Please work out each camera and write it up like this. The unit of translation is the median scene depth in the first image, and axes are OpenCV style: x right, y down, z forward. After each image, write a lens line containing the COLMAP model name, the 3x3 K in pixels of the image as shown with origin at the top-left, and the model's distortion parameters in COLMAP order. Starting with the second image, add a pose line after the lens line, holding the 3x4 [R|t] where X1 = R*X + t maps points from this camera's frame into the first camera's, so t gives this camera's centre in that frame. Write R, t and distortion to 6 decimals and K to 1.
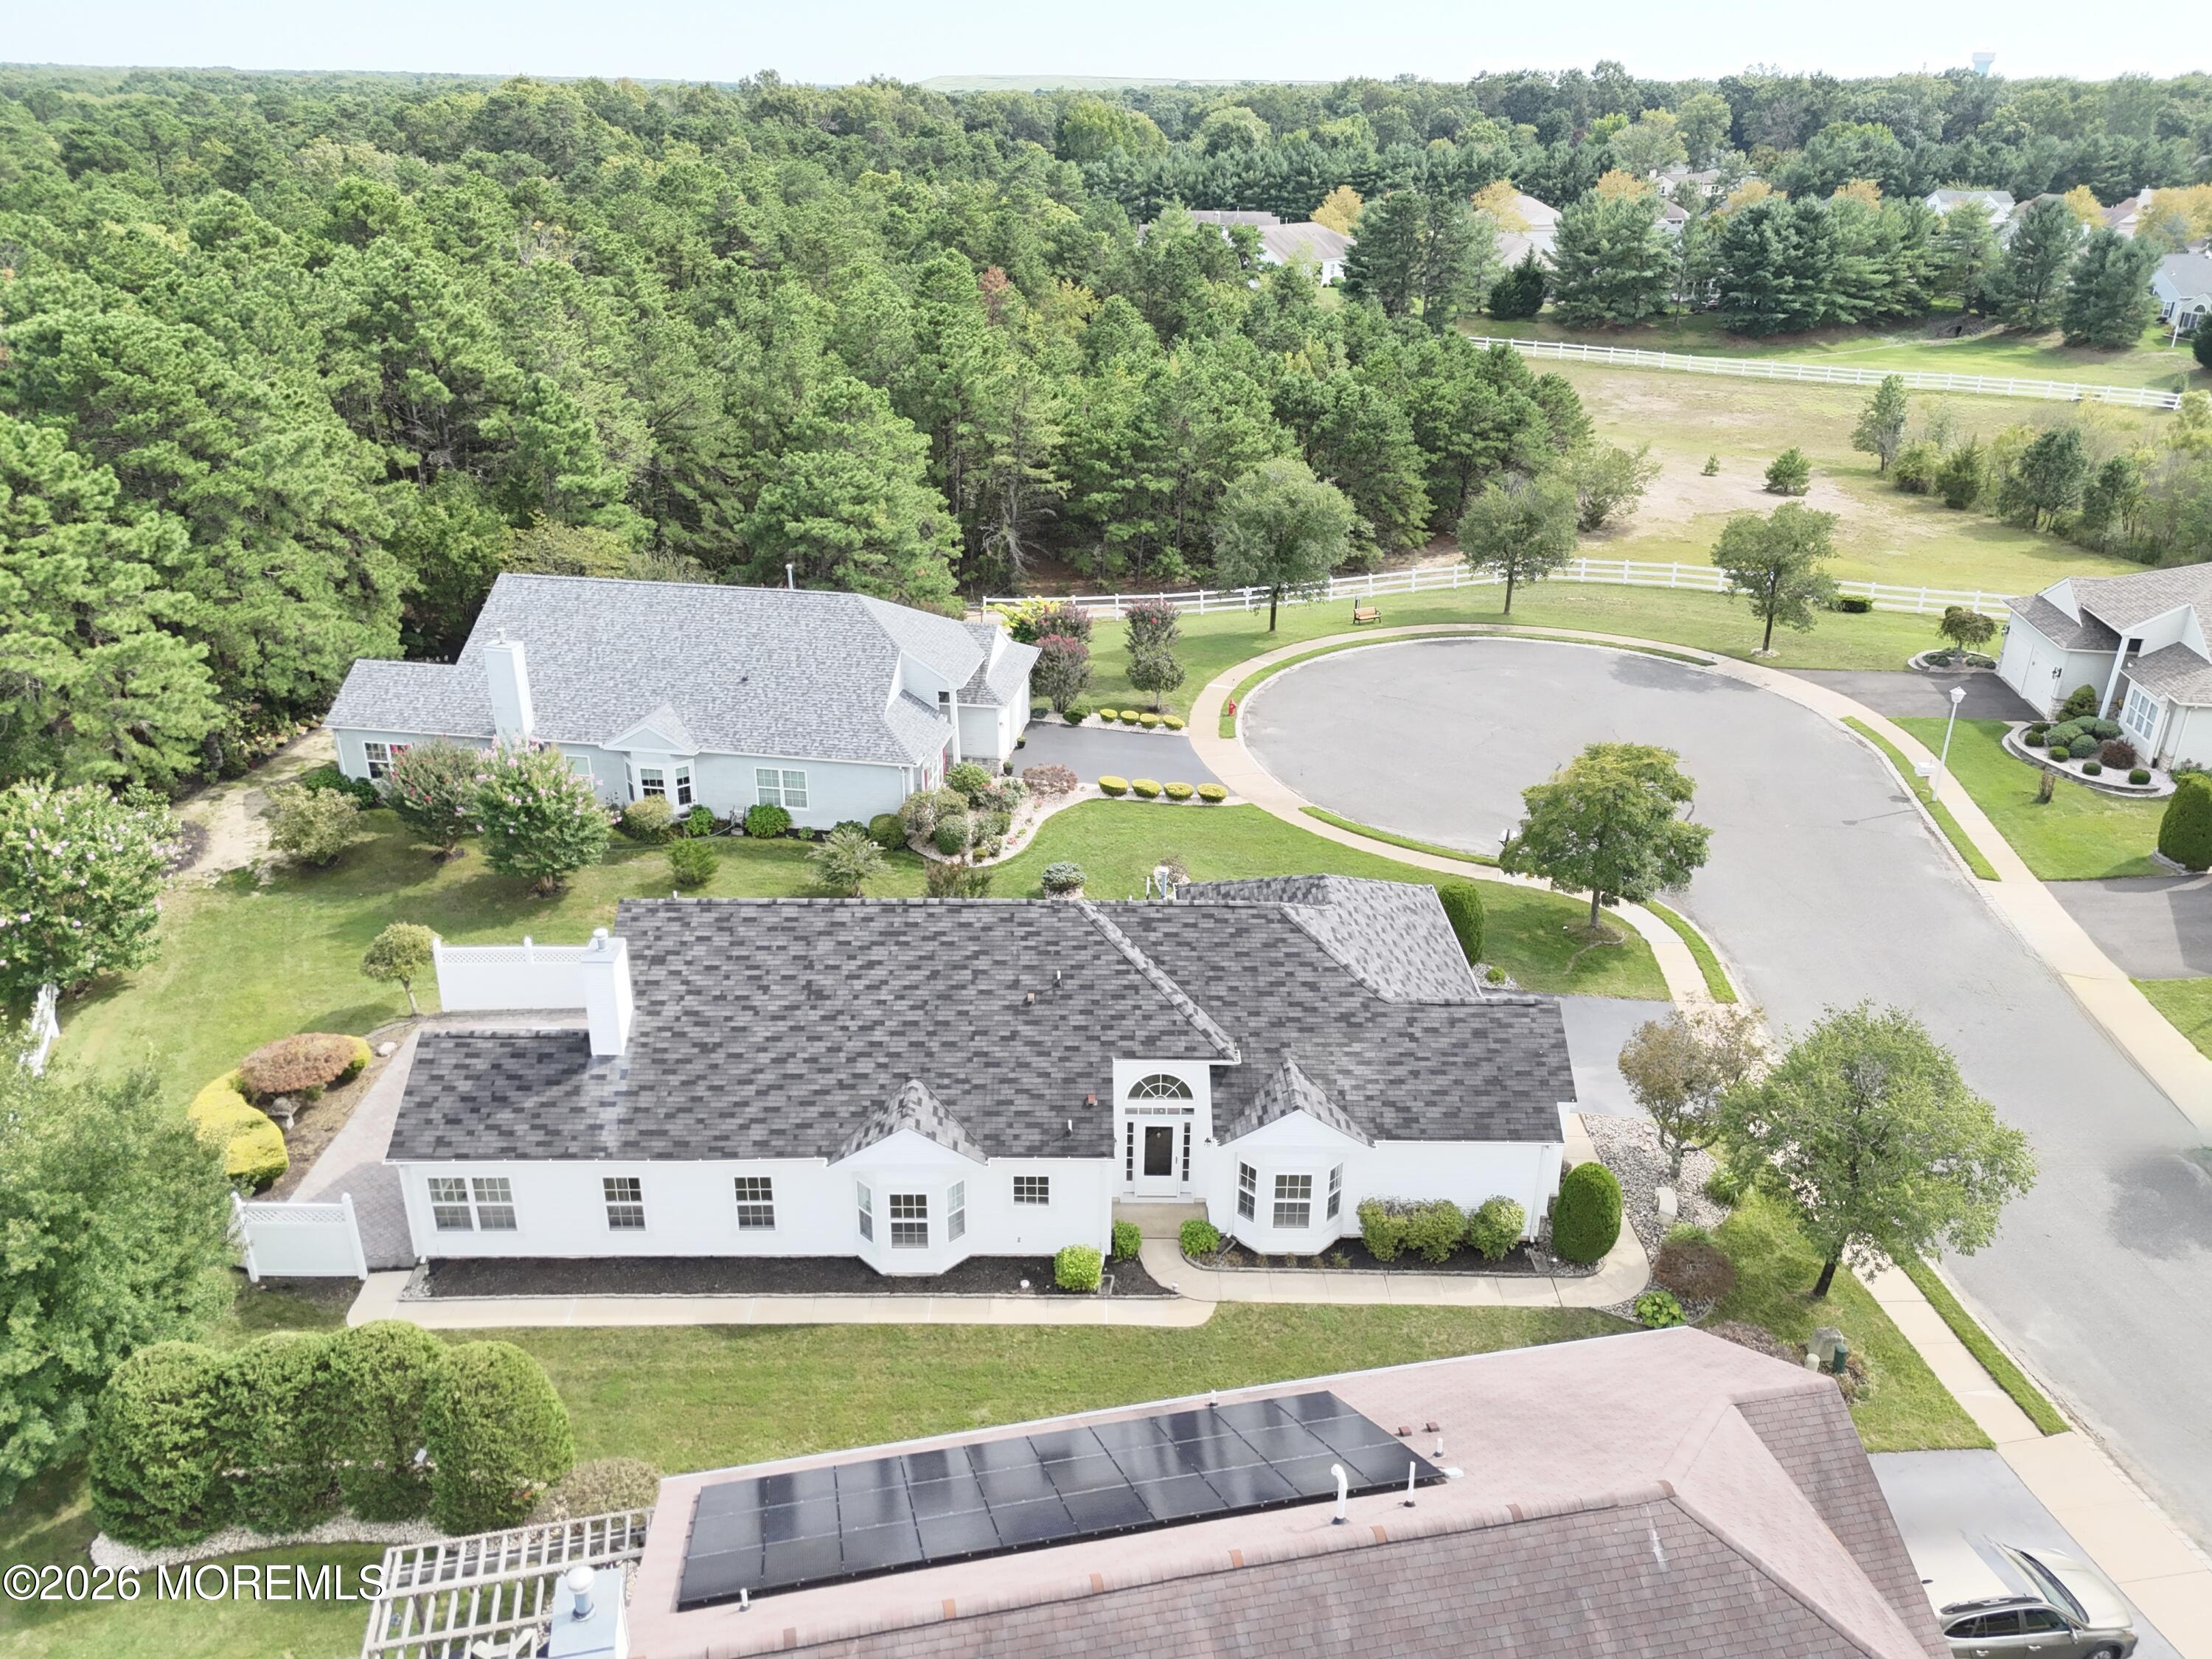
lens RADIAL K [[1623.5, 0, 1098.8], [0, 1623.5, 820.4], [0, 0, 1]] dist [0.088484, -0.097313]
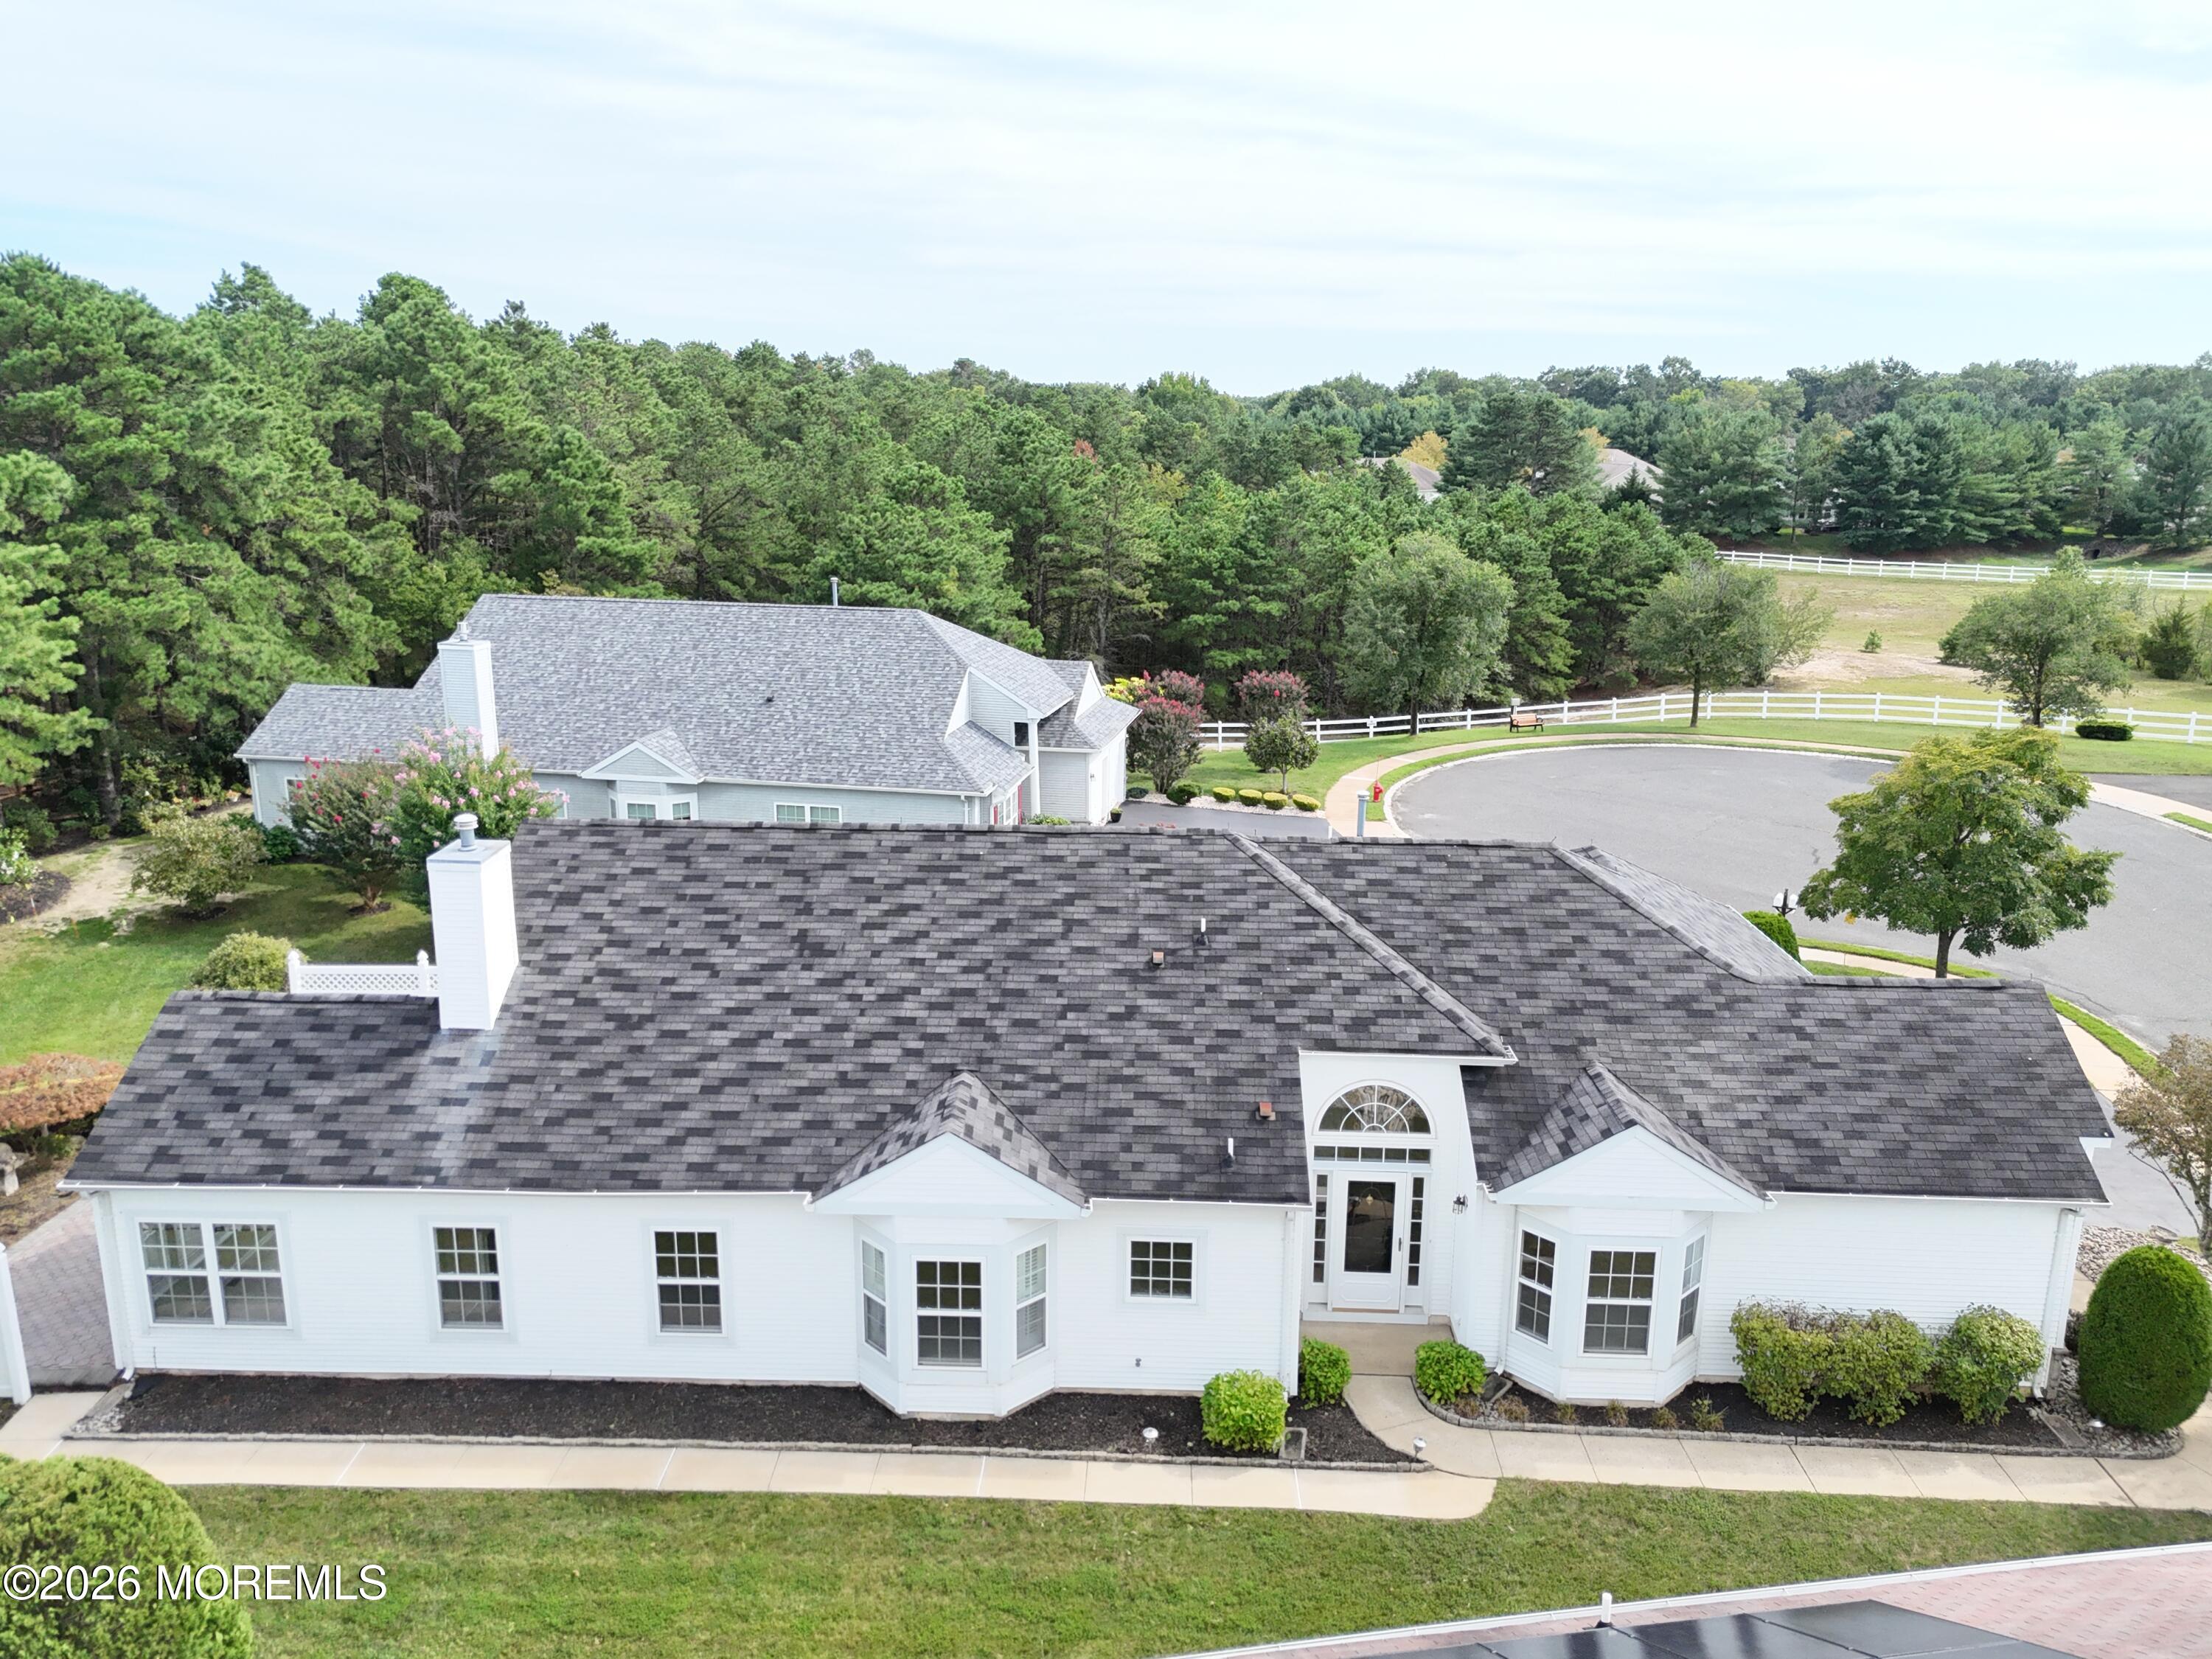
lens RADIAL K [[1623.5, 0, 1098.8], [0, 1623.5, 820.4], [0, 0, 1]] dist [0.088484, -0.097313]
pose [[0.999020, 0.008101, -0.043516, -0.038407], [-0.015769, 0.983745, -0.178878, 0.169338], [0.041360, 0.179389, 0.982908, 0.389180]]
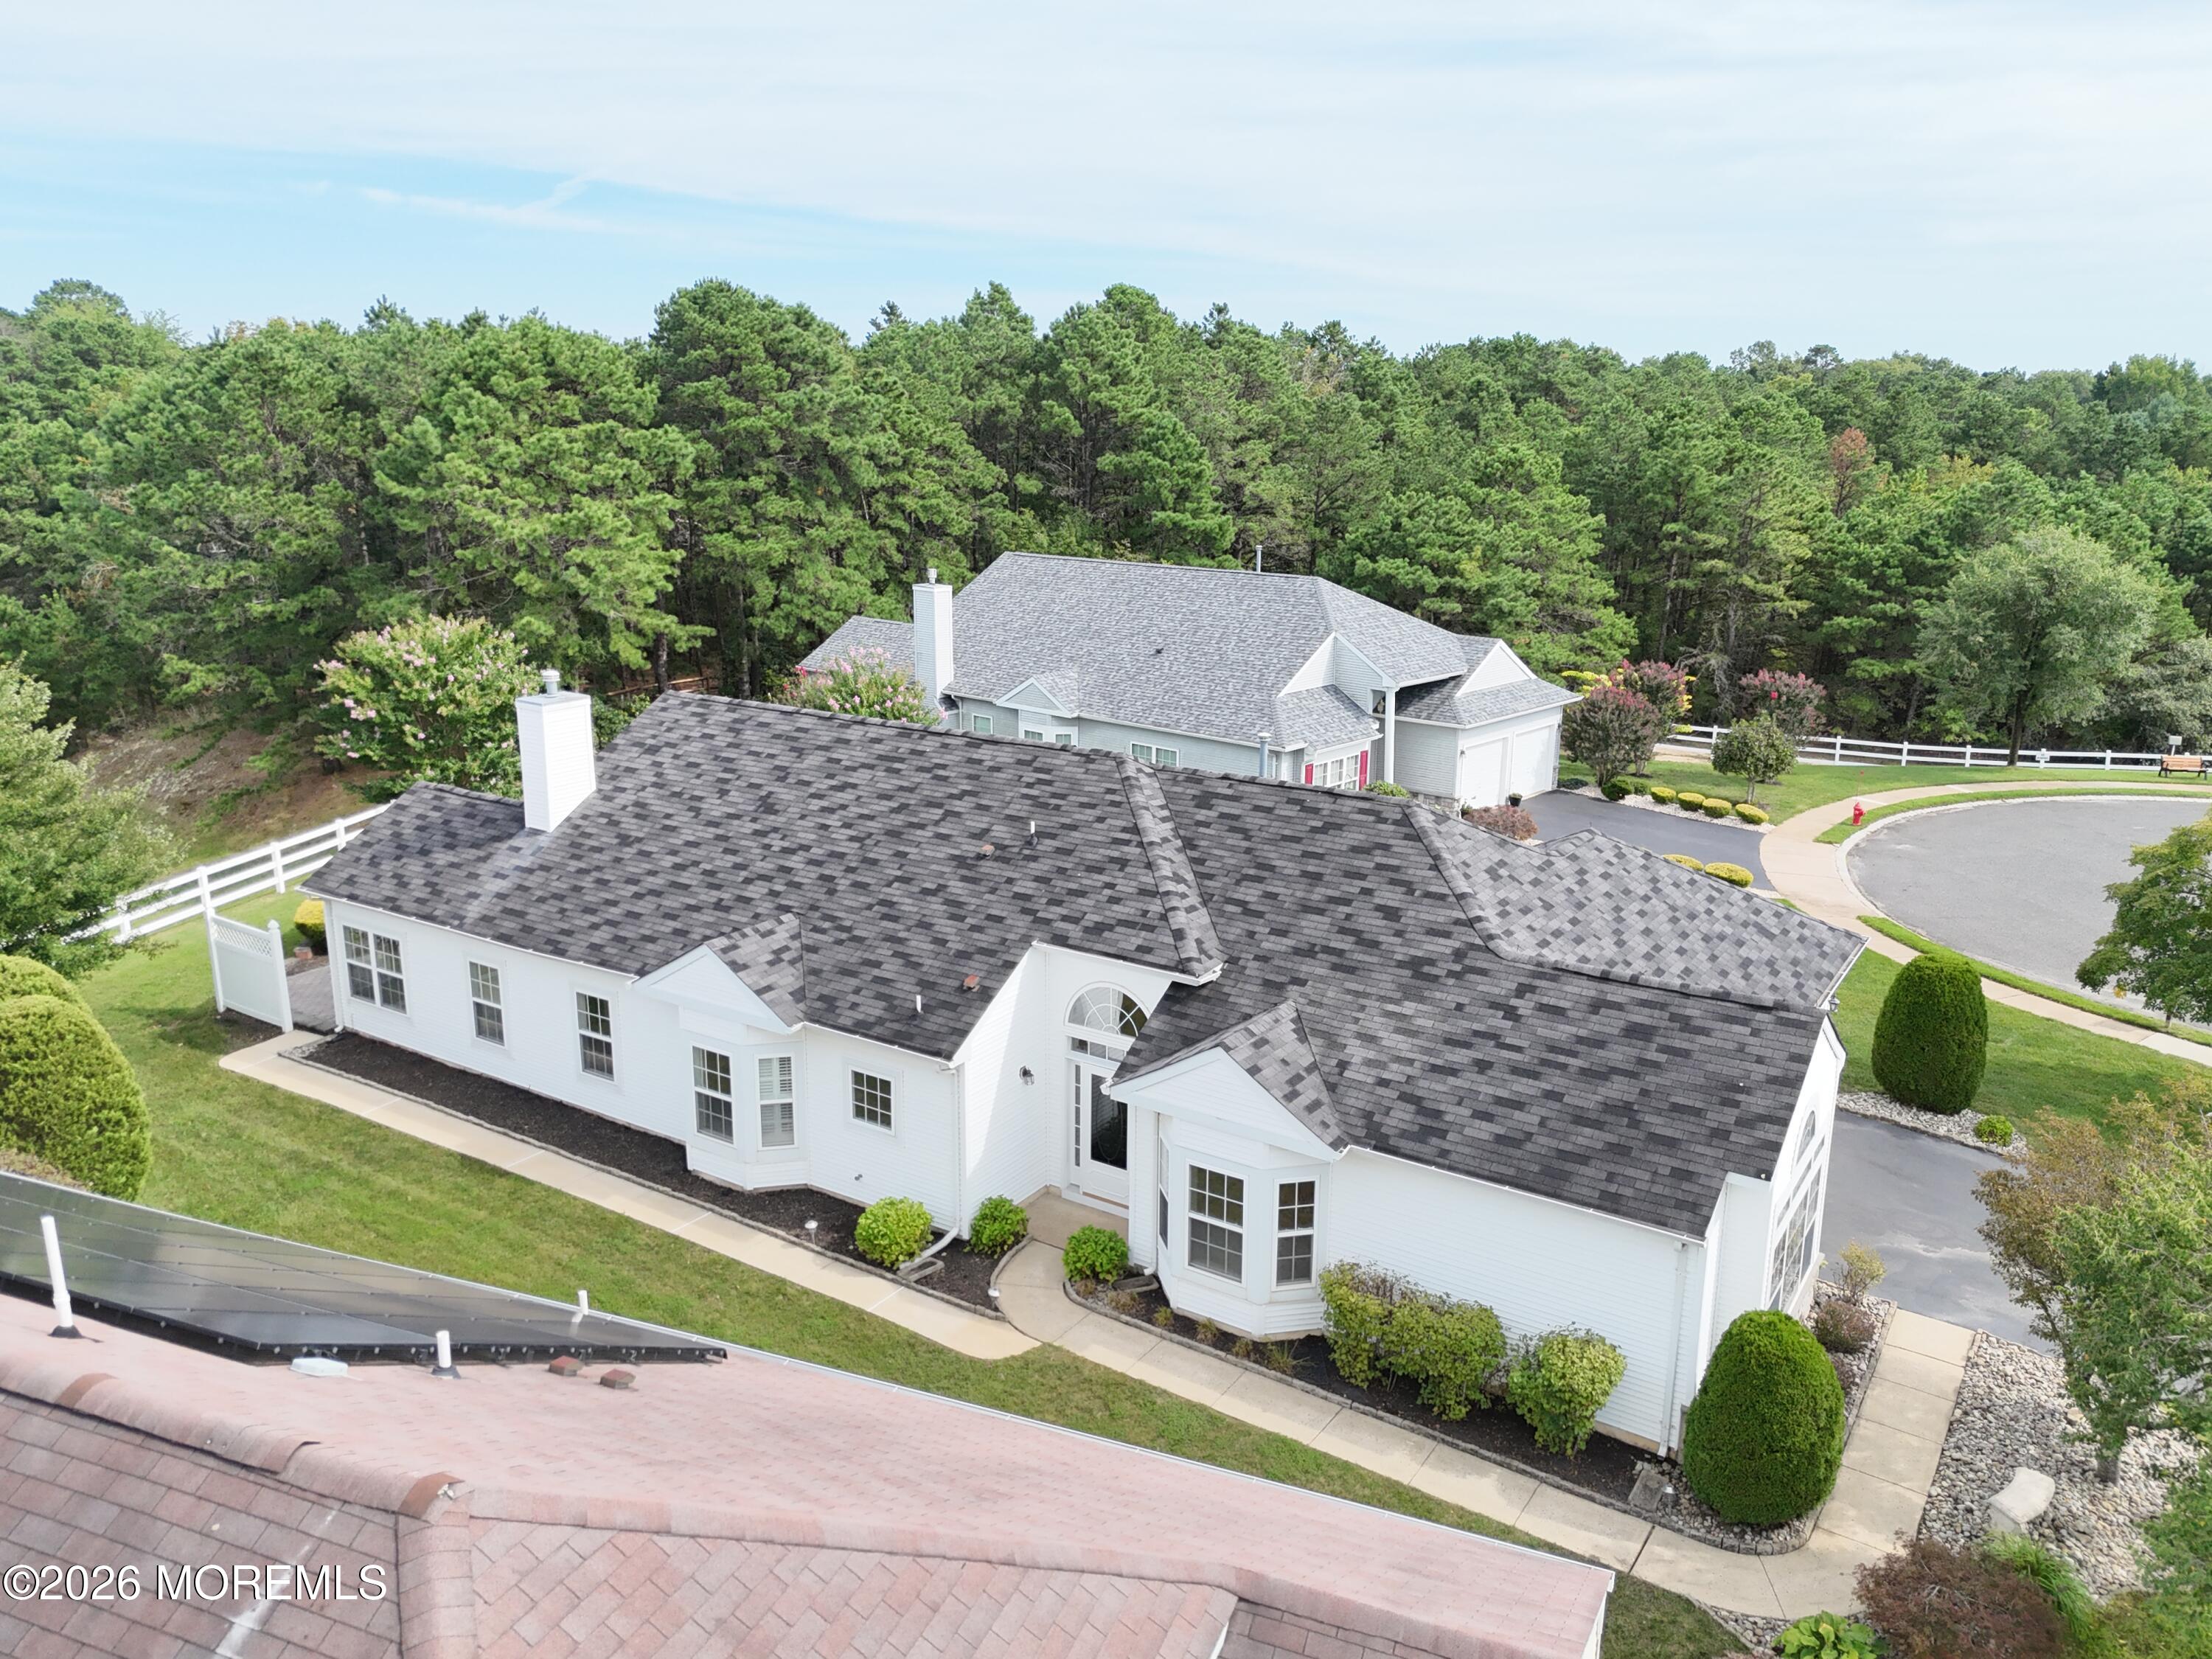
lens RADIAL K [[1628.4, 0, 1099.3], [0, 1628.4, 815.7], [0, 0, 1]] dist [0.085573, -0.097383]
pose [[0.828064, 0.127119, -0.546033, 0.376719], [-0.225697, 0.967132, -0.117120, 0.166573], [0.513197, 0.220221, 0.829537, 0.450500]]
